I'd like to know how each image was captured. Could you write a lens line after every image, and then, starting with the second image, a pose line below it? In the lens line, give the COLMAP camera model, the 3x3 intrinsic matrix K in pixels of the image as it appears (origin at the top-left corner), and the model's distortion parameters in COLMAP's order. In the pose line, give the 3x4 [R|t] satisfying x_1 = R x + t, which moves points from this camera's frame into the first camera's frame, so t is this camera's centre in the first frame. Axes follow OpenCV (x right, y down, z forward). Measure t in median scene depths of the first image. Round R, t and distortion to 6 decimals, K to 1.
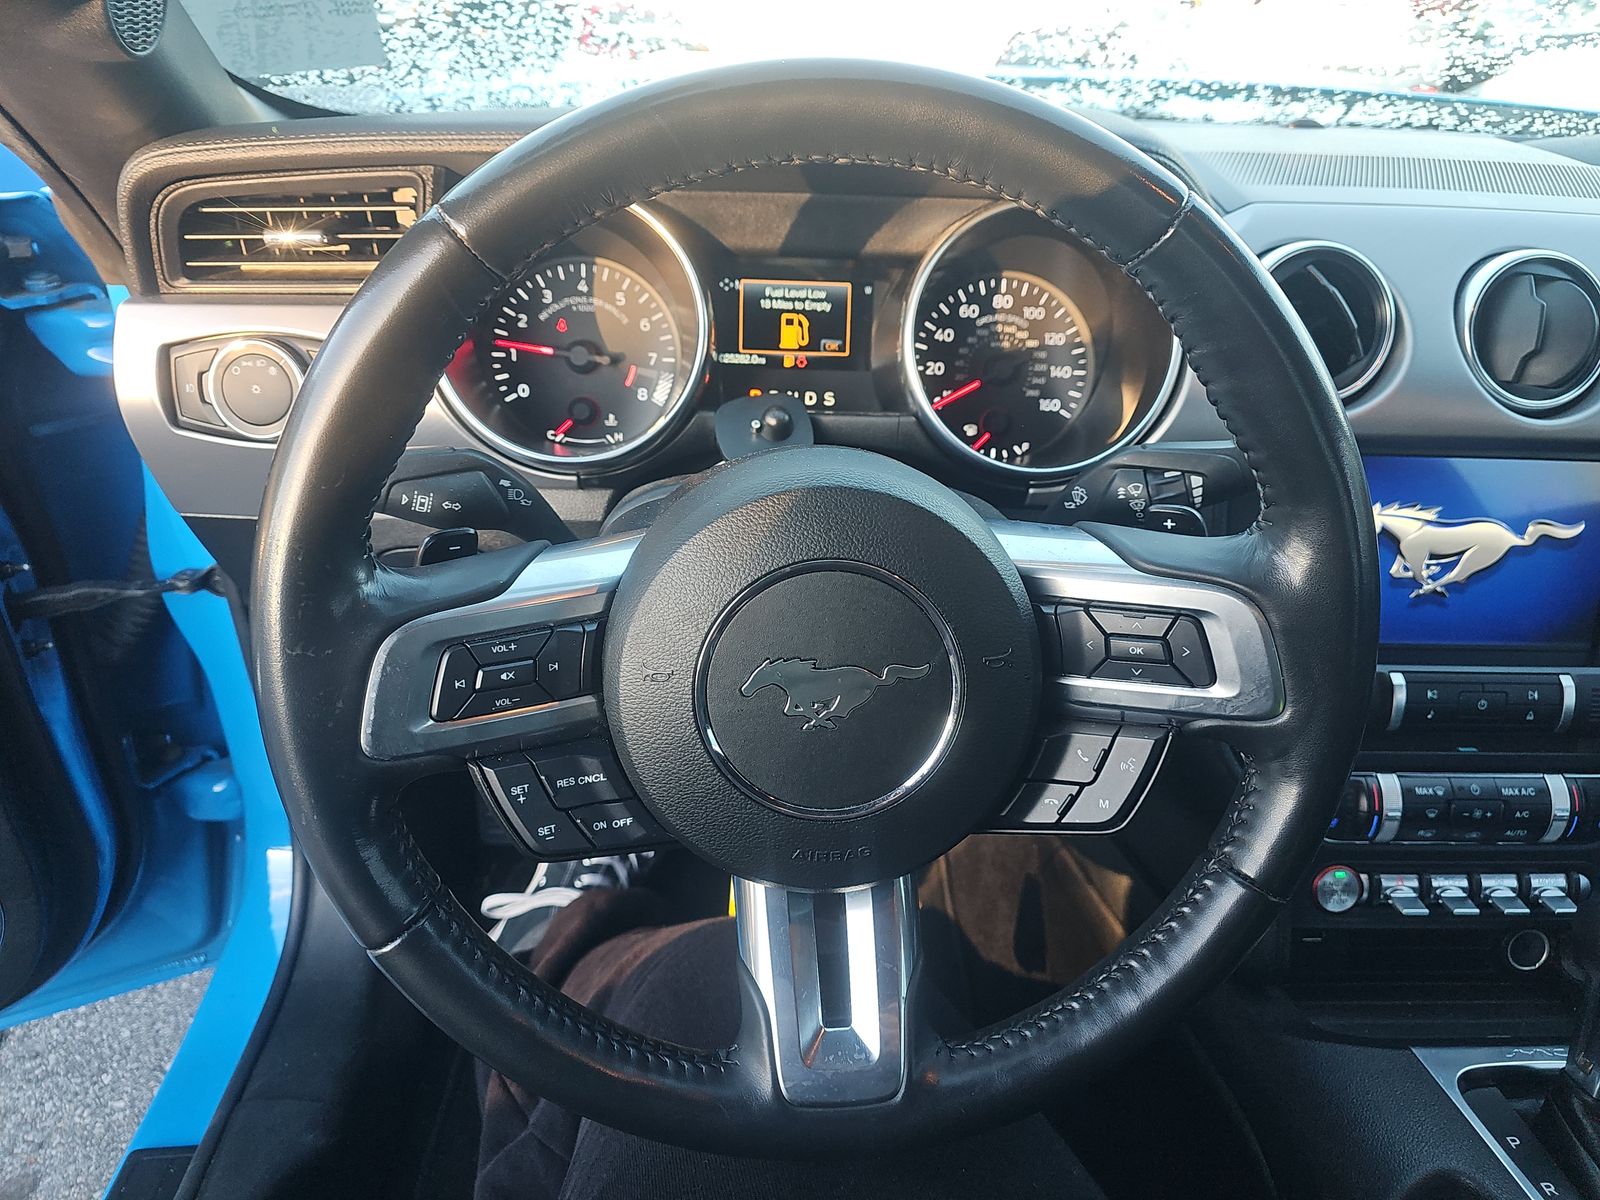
lens RADIAL K [[1091.4, 0, 808.3], [0, 1091.4, 588.3], [0, 0, 1]] dist [0.060576, -0.004034]
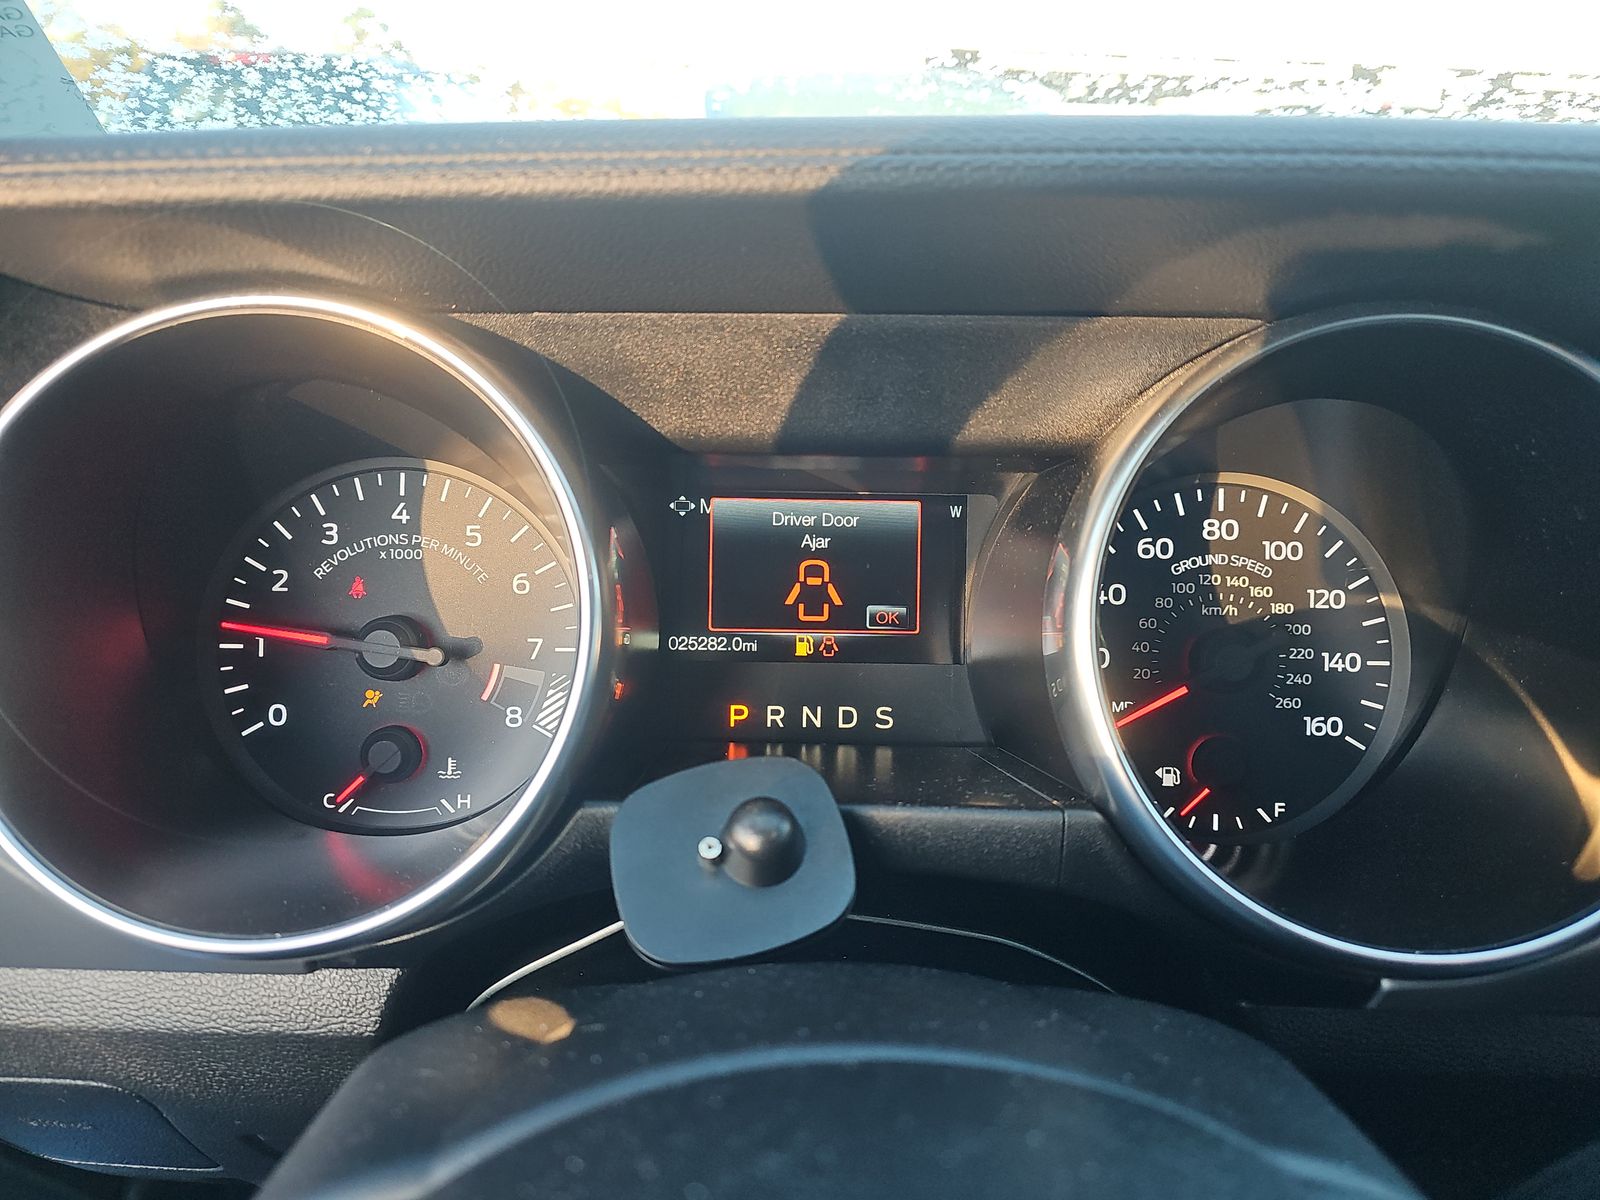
lens RADIAL K [[1091.4, 0, 792.2], [0, 1091.4, 600.1], [0, 0, 1]] dist [0.060576, -0.004034]
pose [[0.998602, -0.007908, -0.052265, 0.003623], [-0.000703, 0.986673, -0.162716, -0.149403], [0.052855, 0.162525, 0.985288, 0.503048]]
